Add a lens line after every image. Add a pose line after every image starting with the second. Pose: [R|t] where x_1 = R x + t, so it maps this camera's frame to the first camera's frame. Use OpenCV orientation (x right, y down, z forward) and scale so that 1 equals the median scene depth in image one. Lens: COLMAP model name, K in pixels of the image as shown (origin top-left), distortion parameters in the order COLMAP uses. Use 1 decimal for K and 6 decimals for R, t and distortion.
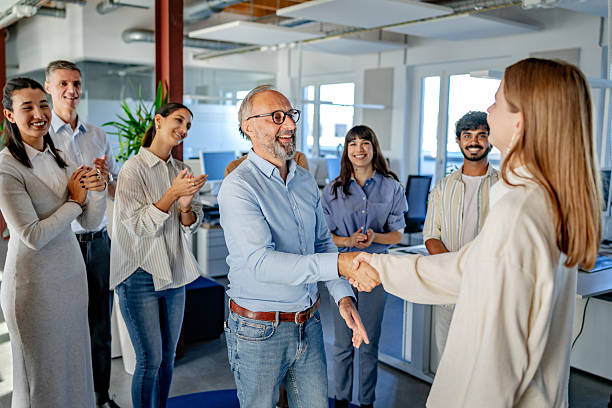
lens RADIAL K [[655.7, 0, 306.0], [0, 655.7, 204.0], [0, 0, 1]] dist [-0.020073, -0.024346]
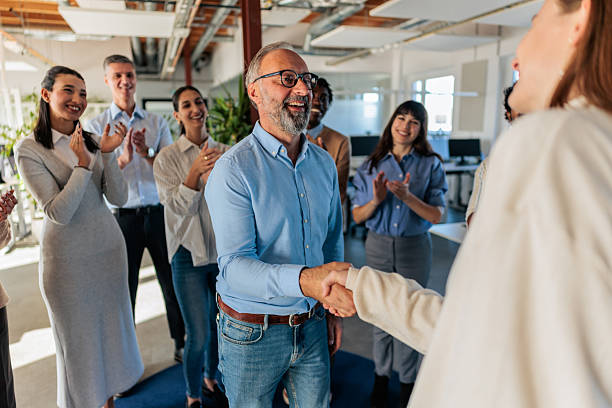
lens RADIAL K [[444.0, 0, 306.0], [0, 444.0, 218.3], [0, 0, 1]] dist [-0.197200, 0.473913]
pose [[0.962109, 0.012560, -0.272377, 0.127373], [0.016747, 0.994330, 0.105007, -0.015985], [0.272152, -0.105590, 0.956443, 0.363455]]
